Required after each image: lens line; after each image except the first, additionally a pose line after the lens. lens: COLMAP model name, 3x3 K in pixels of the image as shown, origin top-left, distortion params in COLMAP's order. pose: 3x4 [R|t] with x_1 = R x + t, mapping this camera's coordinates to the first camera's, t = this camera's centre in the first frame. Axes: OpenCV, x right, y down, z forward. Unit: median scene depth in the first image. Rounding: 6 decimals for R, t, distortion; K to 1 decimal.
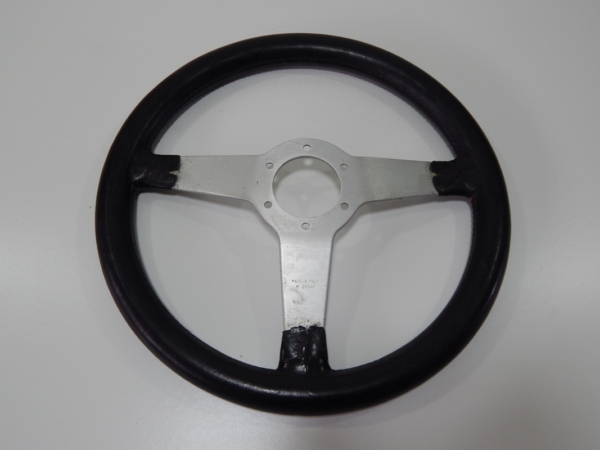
lens RADIAL K [[545.9, 0, 295.3], [0, 545.9, 222.8], [0, 0, 1]] dist [0.028625, 0.000000]
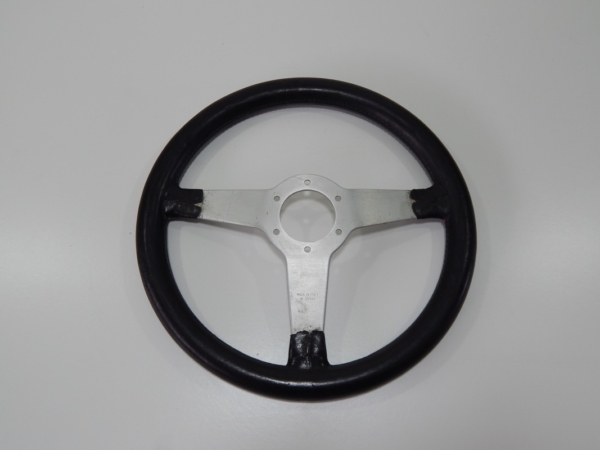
lens RADIAL K [[545.9, 0, 293.5], [0, 545.9, 223.7], [0, 0, 1]] dist [0.028625, 0.000000]
pose [[0.999883, -0.014648, -0.004313, -0.006352], [0.014921, 0.997275, 0.072252, -0.133675], [0.003243, -0.072308, 0.997377, -0.211379]]
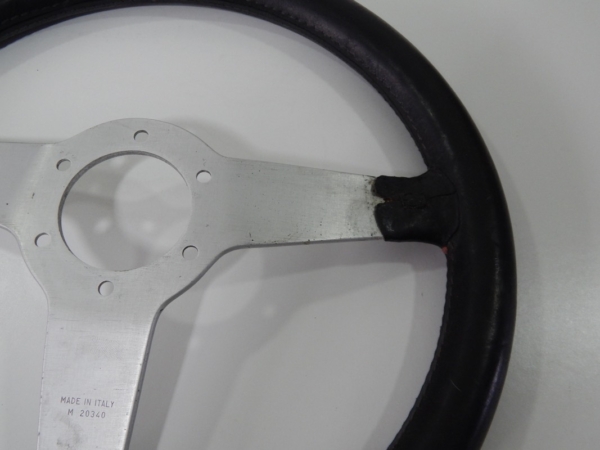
lens RADIAL K [[545.9, 0, 294.3], [0, 545.9, 220.9], [0, 0, 1]] dist [0.028625, 0.000000]
pose [[0.997375, 0.063474, -0.034839, 0.196192], [-0.063857, 0.997909, -0.009994, -0.058912], [0.034132, 0.012193, 0.999343, 0.469581]]
